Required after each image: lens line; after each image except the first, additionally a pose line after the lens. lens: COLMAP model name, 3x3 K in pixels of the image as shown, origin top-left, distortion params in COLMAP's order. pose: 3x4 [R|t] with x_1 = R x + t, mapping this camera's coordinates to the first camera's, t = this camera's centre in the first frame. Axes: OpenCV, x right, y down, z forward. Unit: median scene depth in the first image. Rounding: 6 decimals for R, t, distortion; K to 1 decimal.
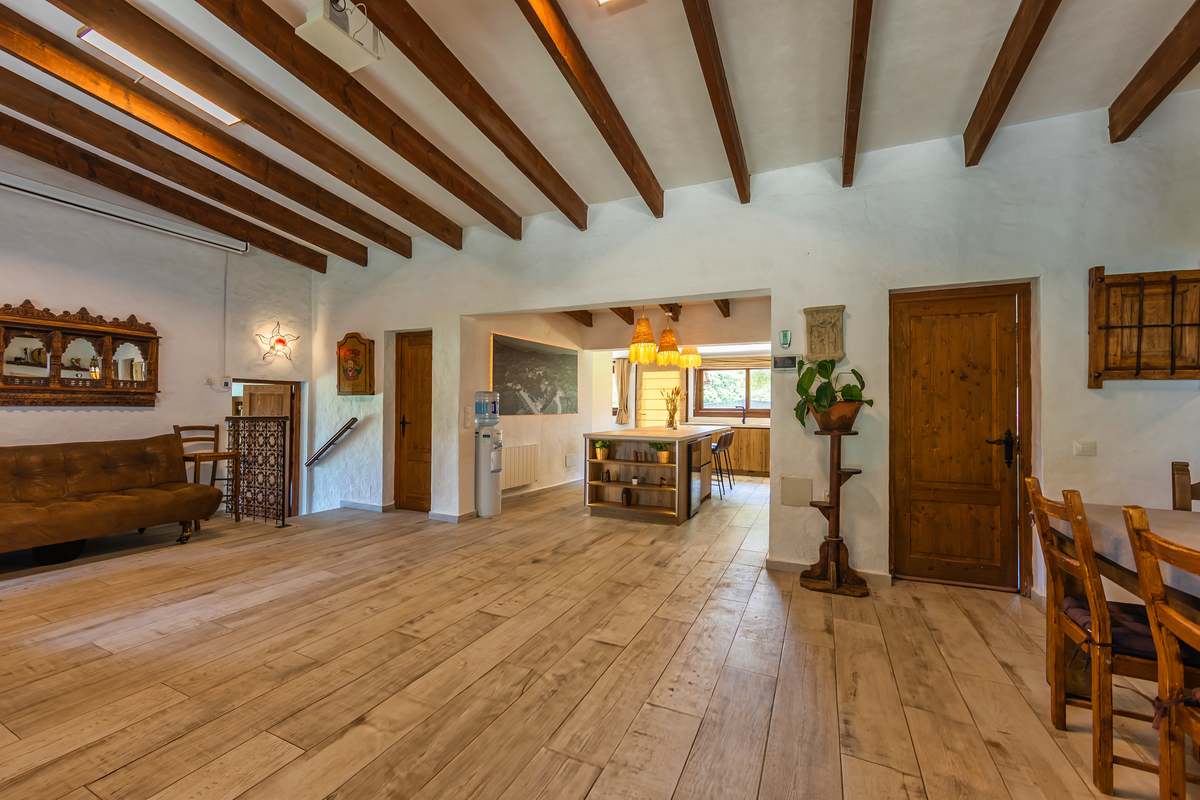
lens RADIAL K [[477.8, 0, 598.0], [0, 477.8, 401.3], [0, 0, 1]] dist [-0.001563, -0.000354]
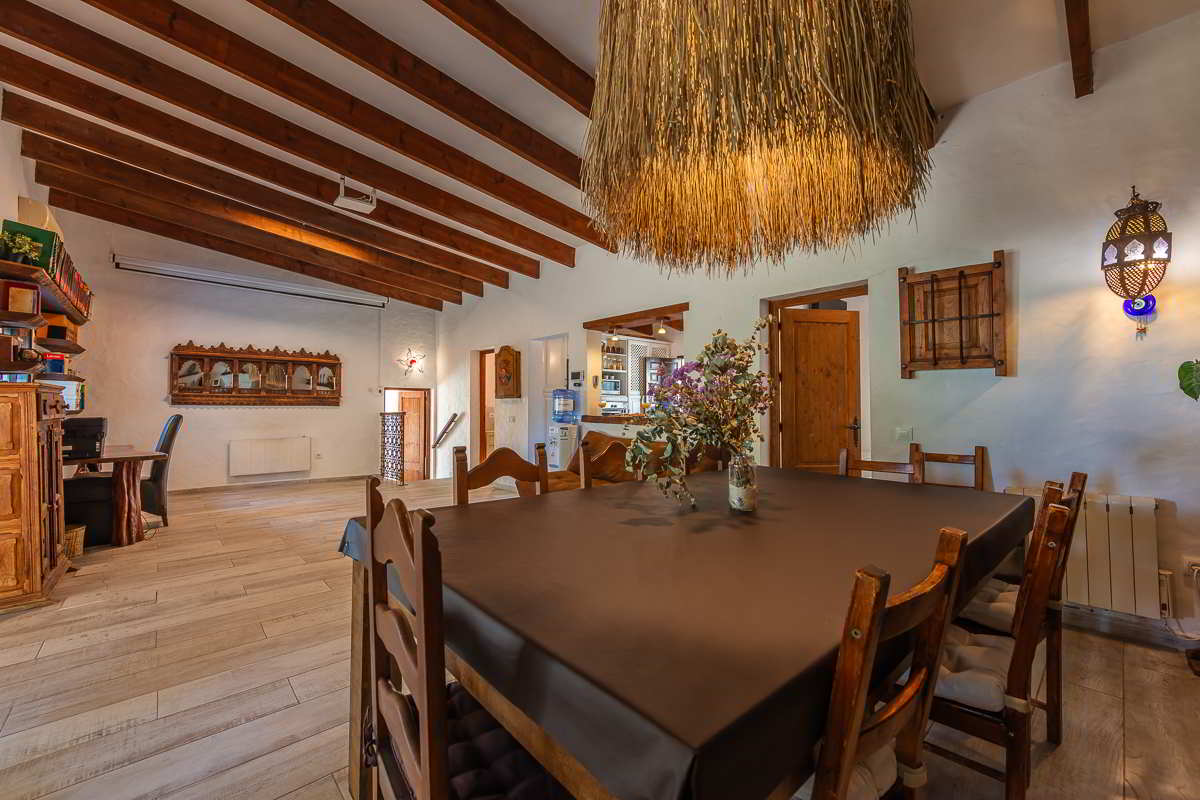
lens RADIAL K [[477.8, 0, 598.0], [0, 477.8, 401.3], [0, 0, 1]] dist [-0.001563, -0.000354]
pose [[0.927065, -0.012449, -0.374693, 0.516076], [0.011001, 0.999921, -0.006005, 0.015306], [0.374739, 0.001445, 0.927129, -0.181154]]
